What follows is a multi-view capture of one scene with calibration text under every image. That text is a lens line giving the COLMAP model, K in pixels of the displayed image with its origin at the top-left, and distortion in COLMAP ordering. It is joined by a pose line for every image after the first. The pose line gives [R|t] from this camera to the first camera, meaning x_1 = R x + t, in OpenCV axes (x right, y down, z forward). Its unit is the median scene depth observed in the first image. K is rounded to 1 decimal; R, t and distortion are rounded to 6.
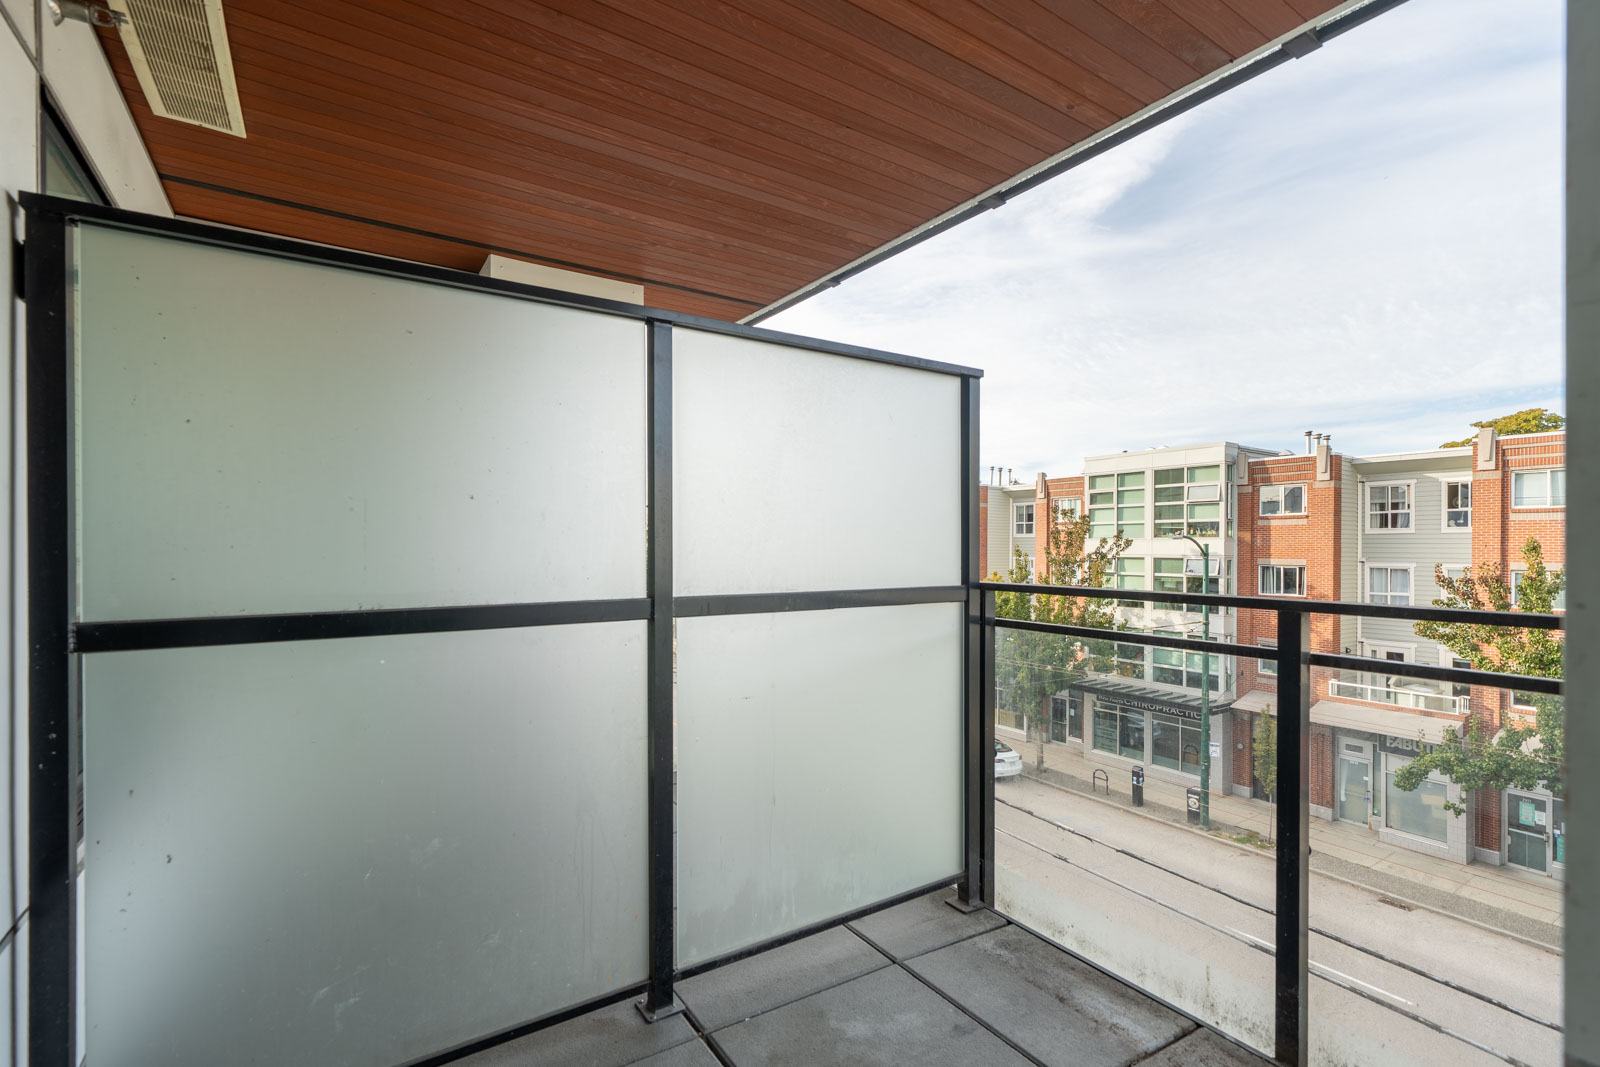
lens RADIAL K [[733.0, 0, 804.1], [0, 733.0, 546.0], [0, 0, 1]] dist [0.000073, 0.000353]
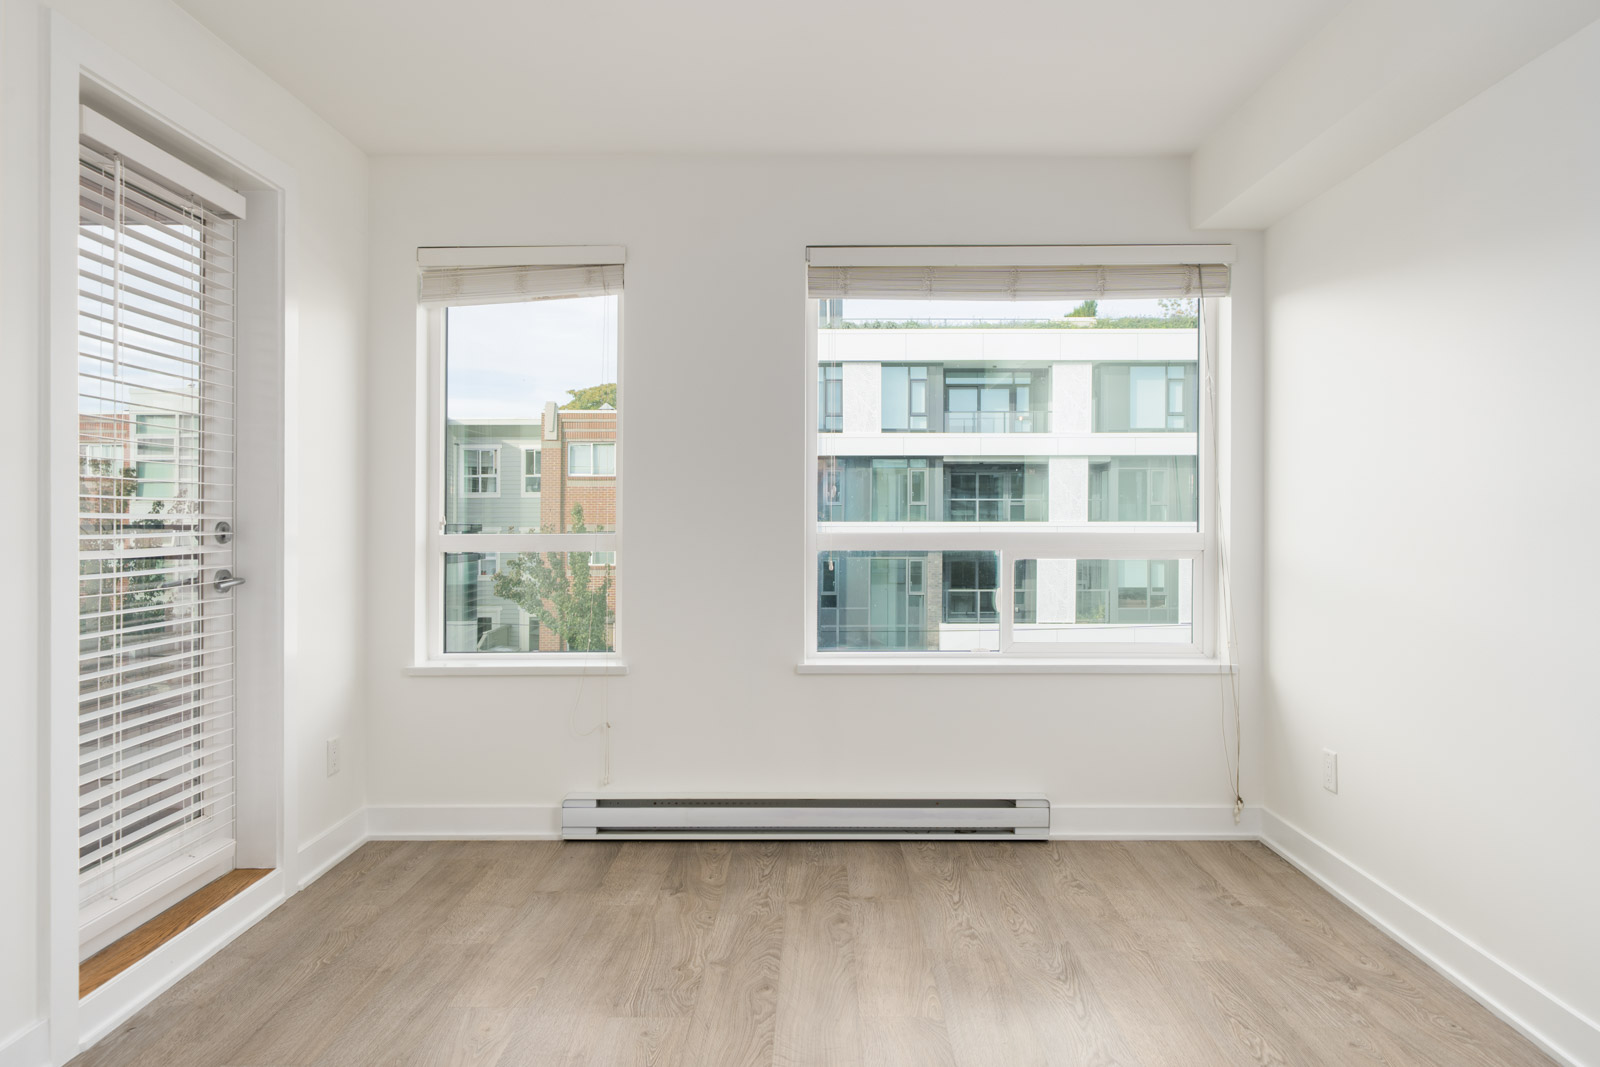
lens RADIAL K [[976.8, 0, 810.4], [0, 976.8, 500.4], [0, 0, 1]] dist [0.001674, -0.000152]
pose [[0.561367, 0.007463, 0.827533, -0.039664], [0.004115, 0.999922, -0.011810, 0.003641], [-0.827556, 0.010035, 0.561293, -0.101399]]
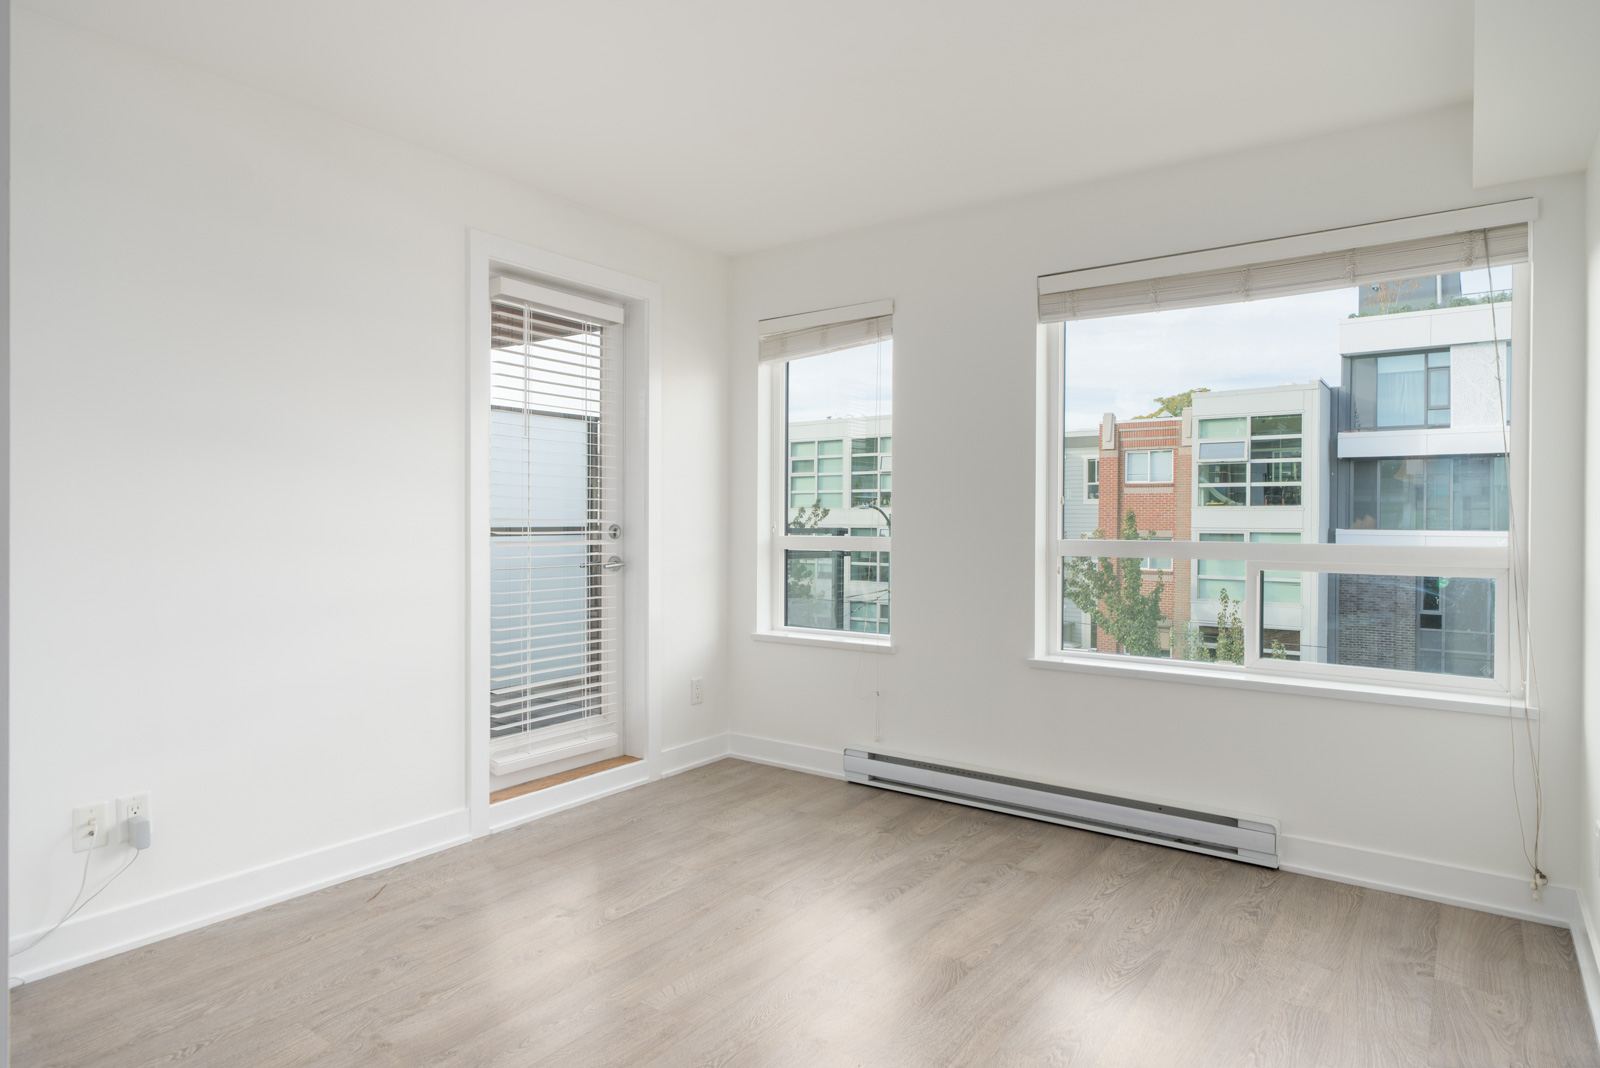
lens RADIAL K [[920.7, 0, 800.2], [0, 920.7, 516.5], [0, 0, 1]] dist [0.002509, -0.000167]
pose [[0.939244, 0.001694, 0.343245, -0.010271], [-0.001148, 0.999998, -0.001795, 0.003353], [-0.343248, 0.001292, 0.939244, -0.142529]]
